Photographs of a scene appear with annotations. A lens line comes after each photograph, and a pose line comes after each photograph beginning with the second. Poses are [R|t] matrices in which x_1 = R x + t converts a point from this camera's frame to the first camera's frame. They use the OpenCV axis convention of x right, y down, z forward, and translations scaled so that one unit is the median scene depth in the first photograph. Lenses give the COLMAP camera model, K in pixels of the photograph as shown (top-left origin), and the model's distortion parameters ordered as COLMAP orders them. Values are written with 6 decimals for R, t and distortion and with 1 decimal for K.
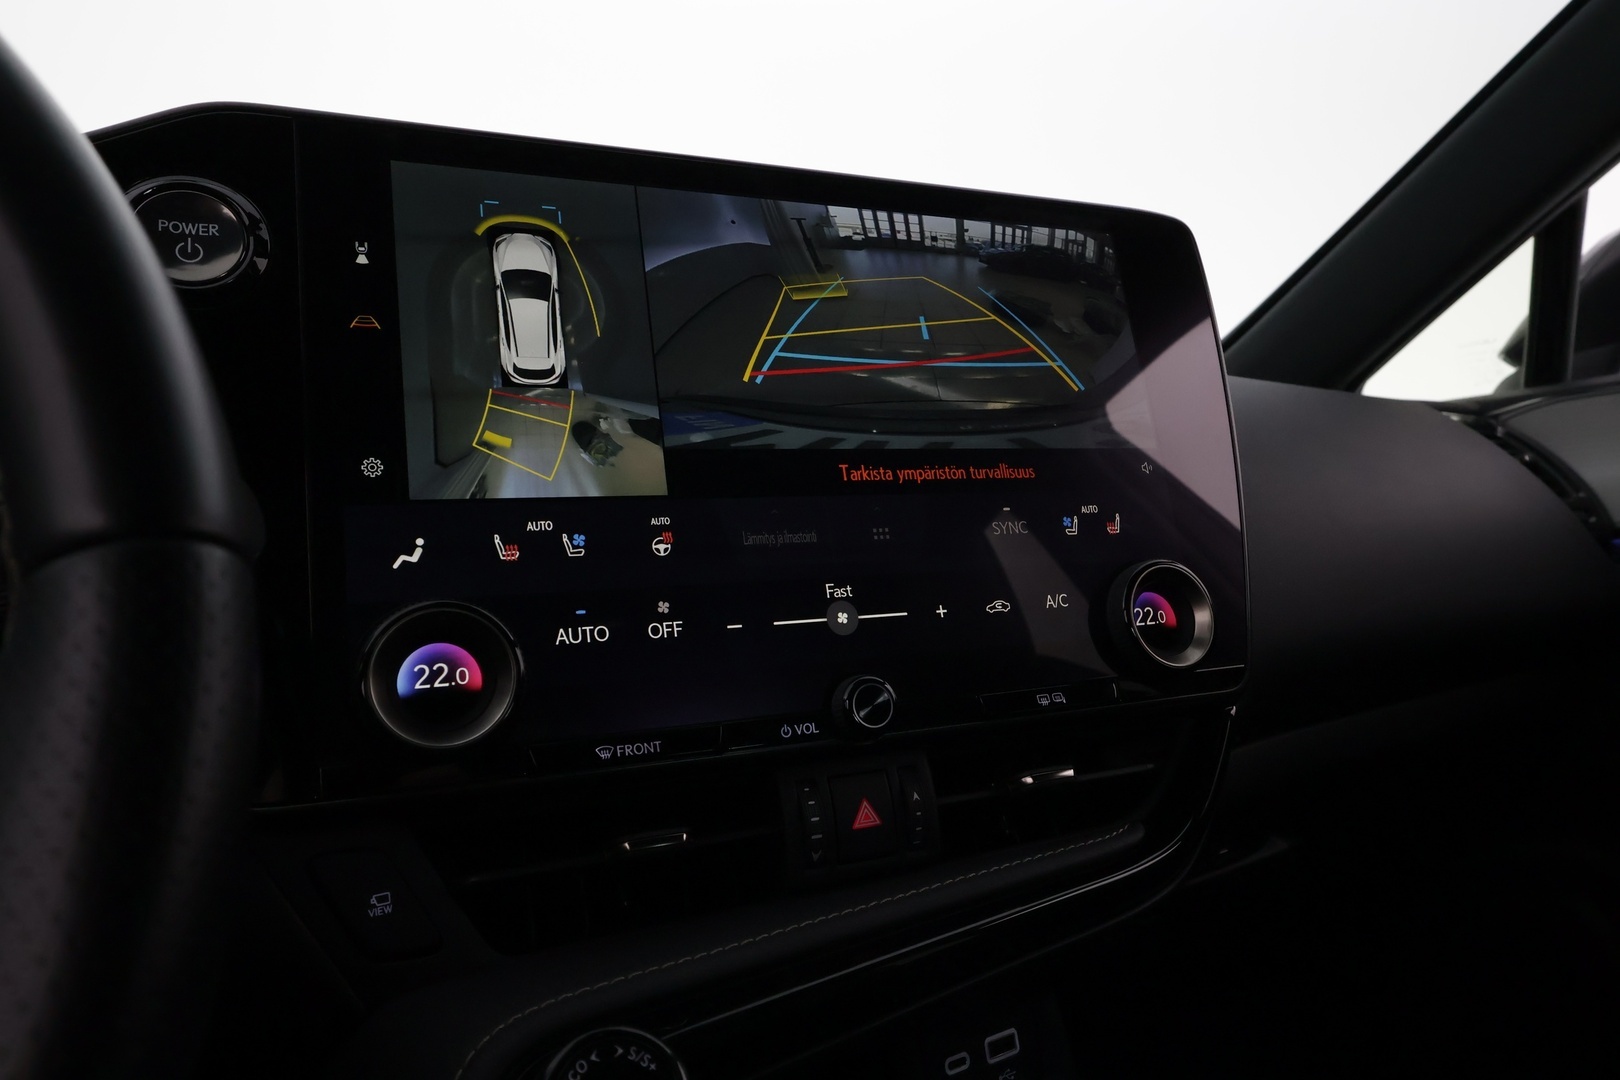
lens RADIAL K [[1092.1, 0, 817.2], [0, 1092.1, 541.0], [0, 0, 1]] dist [0.003742, 0.003729]
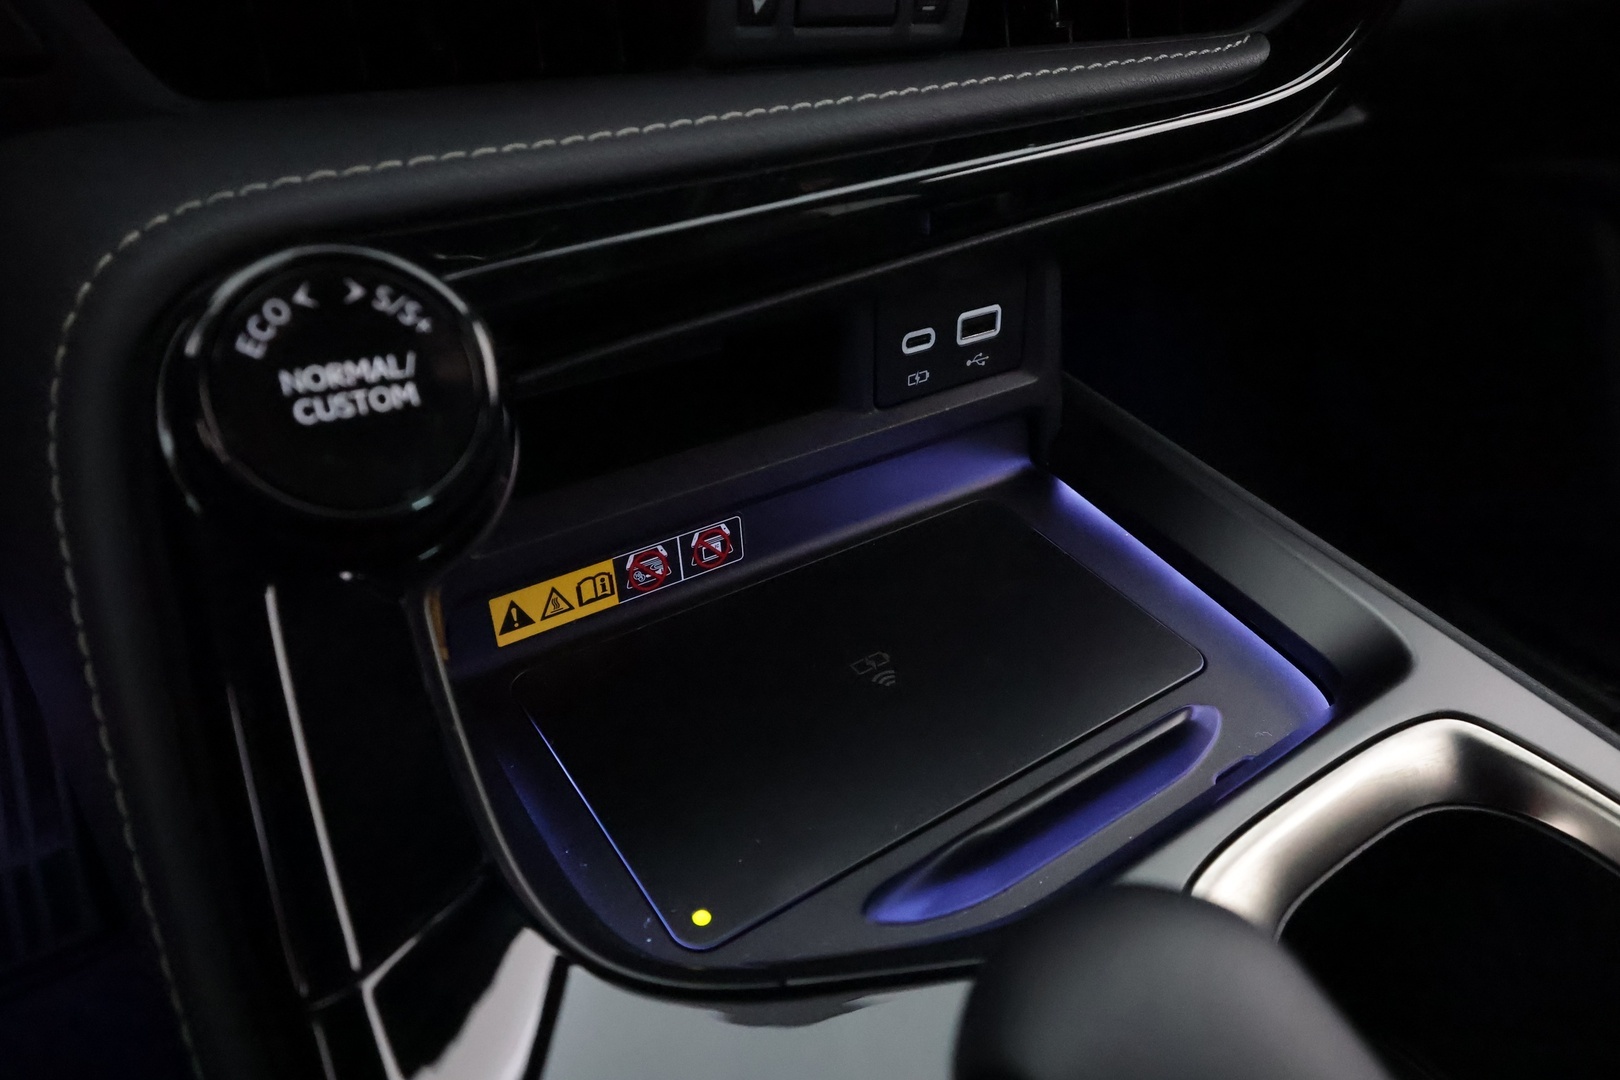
lens RADIAL K [[1092.1, 0, 819.1], [0, 1092.1, 540.8], [0, 0, 1]] dist [0.003742, 0.003729]
pose [[0.990490, 0.094281, 0.100205, -0.000815], [-0.136149, 0.776630, 0.615068, 0.141578], [-0.019834, -0.622862, 0.782081, 0.350714]]
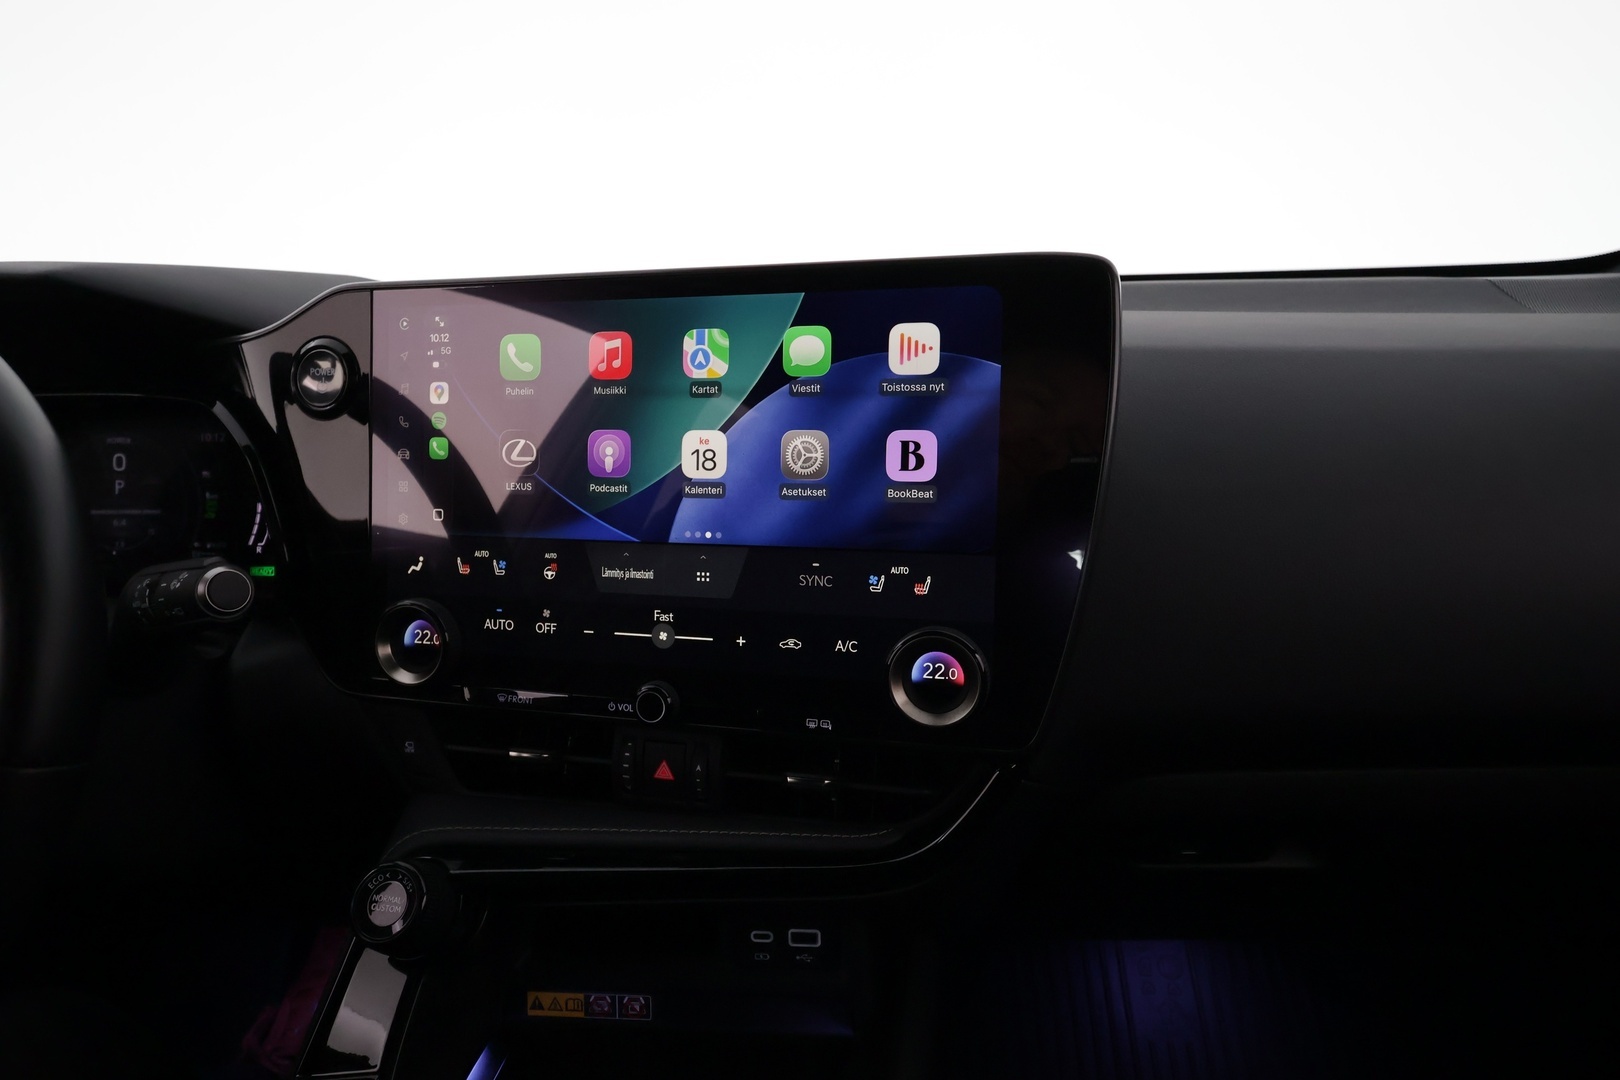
lens RADIAL K [[977.5, 0, 806.7], [0, 977.5, 537.4], [0, 0, 1]] dist [-0.009160, 0.000251]
pose [[0.768941, 0.174612, -0.615013, 0.907947], [0.010412, 0.958432, 0.285132, -0.403255], [0.639235, -0.225653, 0.735159, 0.229098]]
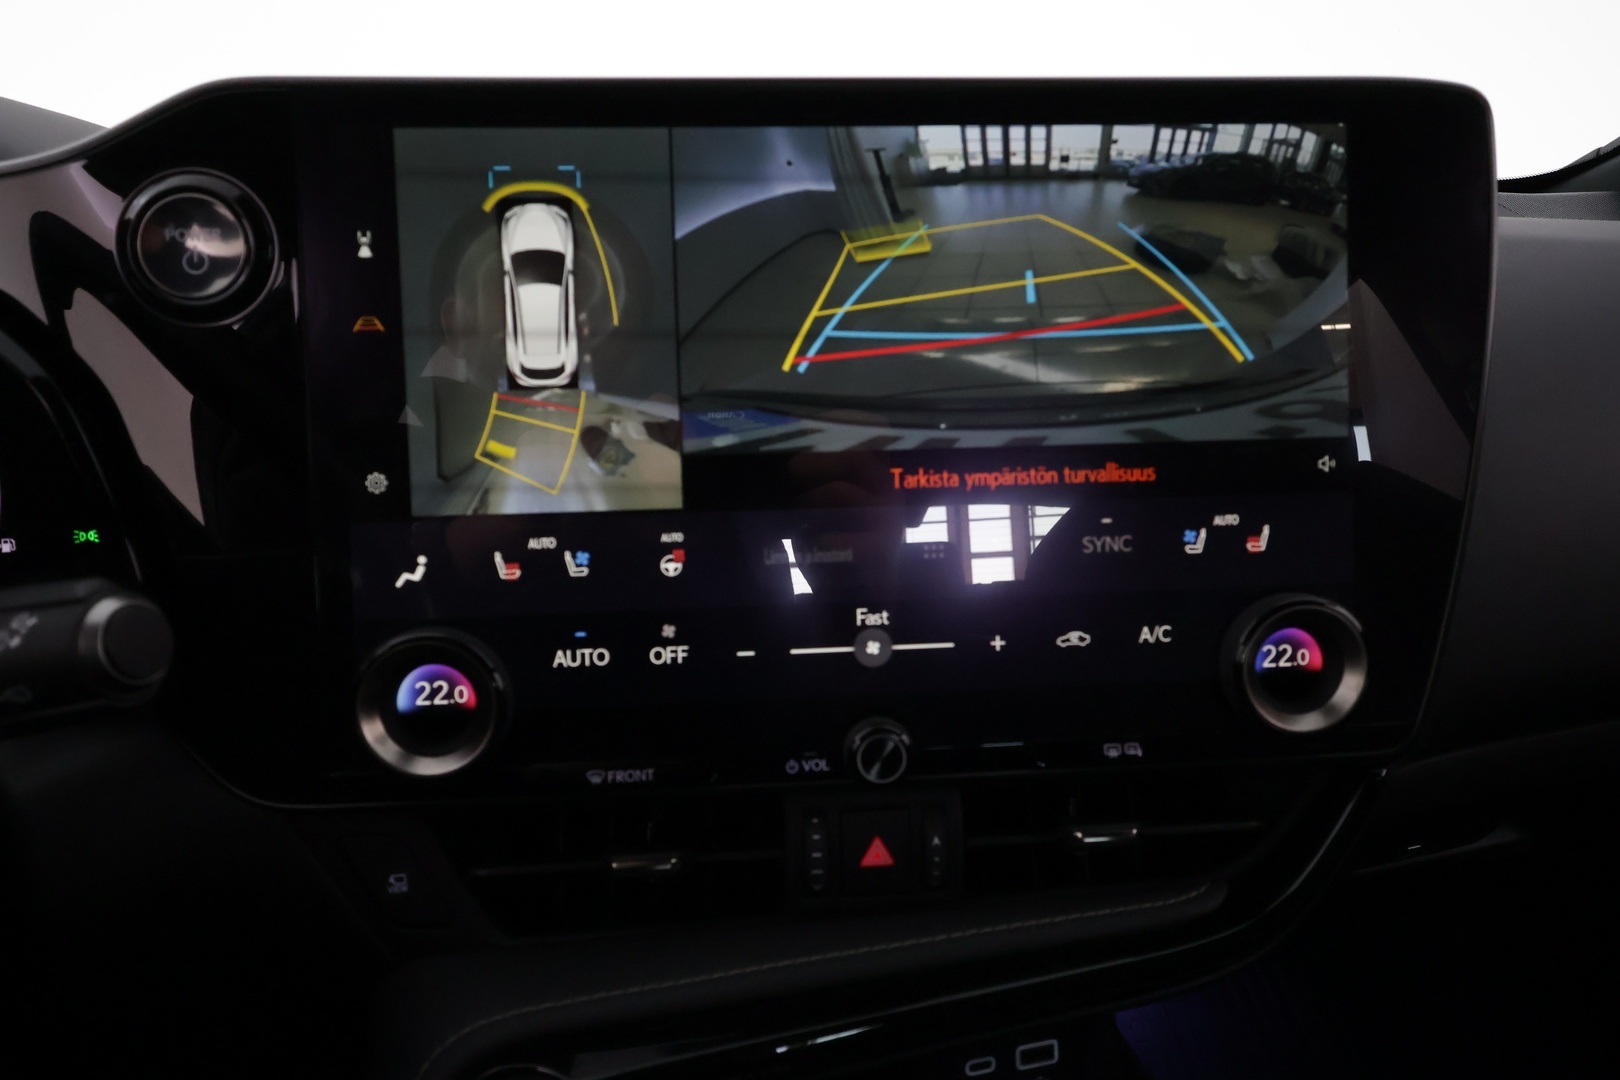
lens RADIAL K [[1092.1, 0, 812.1], [0, 1092.1, 537.2], [0, 0, 1]] dist [0.003742, 0.003729]
pose [[0.940605, 0.123865, -0.316100, 0.250001], [-0.026377, 0.954917, 0.295700, -0.282529], [0.338476, -0.269799, 0.901467, 0.193071]]
